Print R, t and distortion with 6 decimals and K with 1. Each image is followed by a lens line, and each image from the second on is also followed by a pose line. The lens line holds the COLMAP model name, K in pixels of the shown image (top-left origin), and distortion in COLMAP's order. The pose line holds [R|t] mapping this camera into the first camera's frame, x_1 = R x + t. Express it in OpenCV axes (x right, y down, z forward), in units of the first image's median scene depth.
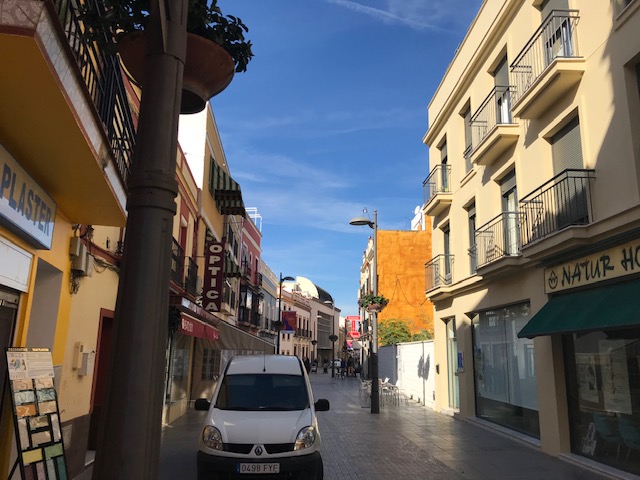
lens RADIAL K [[541.2, 0, 310.9], [0, 541.2, 256.7], [0, 0, 1]] dist [0.226819, -0.000868]
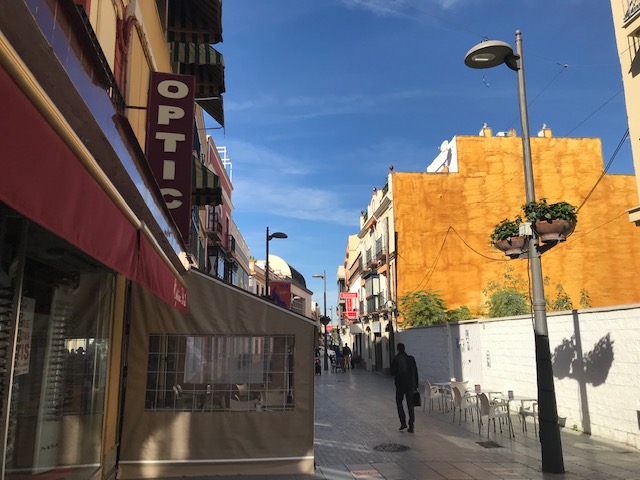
lens RADIAL K [[530.1, 0, 320.4], [0, 530.1, 237.2], [0, 0, 1]] dist [0.085066, -0.084629]
pose [[0.995260, -0.007904, 0.096927, -0.051211], [0.009384, 0.999846, -0.014823, 0.050555], [-0.096795, 0.015662, 0.995181, 0.289704]]
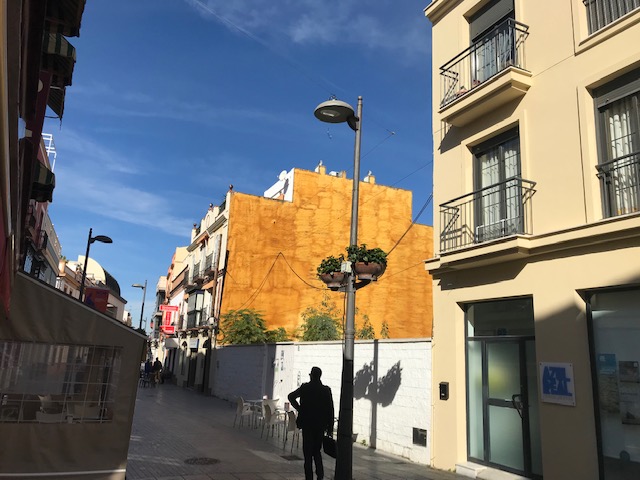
lens RADIAL K [[530.1, 0, 320.4], [0, 530.1, 237.2], [0, 0, 1]] dist [0.085066, -0.084629]
pose [[0.906208, 0.124747, 0.404011, -0.061520], [-0.108900, 0.992113, -0.062070, 0.047559], [-0.408567, 0.012252, 0.912646, 0.274576]]
